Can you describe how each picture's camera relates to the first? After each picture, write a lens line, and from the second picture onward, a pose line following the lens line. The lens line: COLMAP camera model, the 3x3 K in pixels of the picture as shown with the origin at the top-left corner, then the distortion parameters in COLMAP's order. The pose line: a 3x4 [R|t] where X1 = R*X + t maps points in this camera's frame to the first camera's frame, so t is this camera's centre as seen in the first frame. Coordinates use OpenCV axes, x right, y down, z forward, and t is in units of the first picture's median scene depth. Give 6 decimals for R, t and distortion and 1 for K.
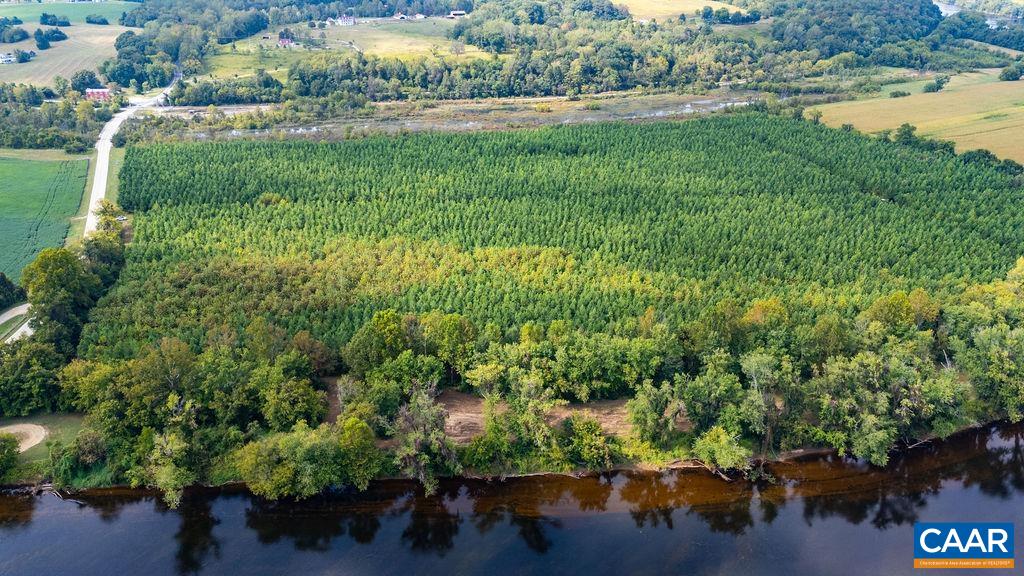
lens RADIAL K [[742.8, 0, 512.0], [0, 742.8, 288.0], [0, 0, 1]] dist [0.088446, -0.095457]
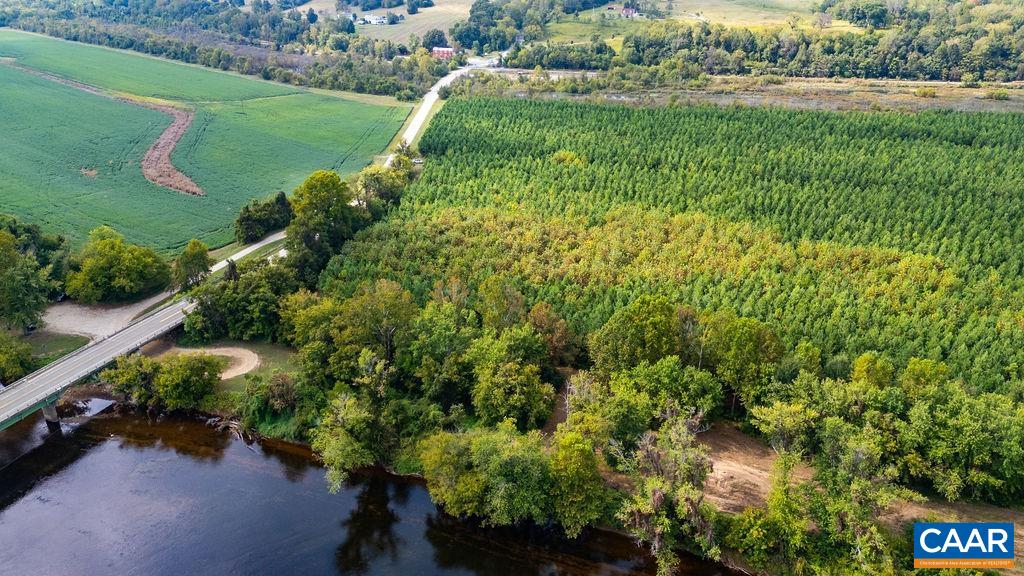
lens RADIAL K [[742.8, 0, 512.0], [0, 742.8, 288.0], [0, 0, 1]] dist [0.088446, -0.095457]
pose [[0.903689, 0.168583, -0.393606, -0.008620], [-0.167914, 0.985129, 0.036418, 0.016269], [0.393892, 0.033181, 0.918558, 0.231604]]
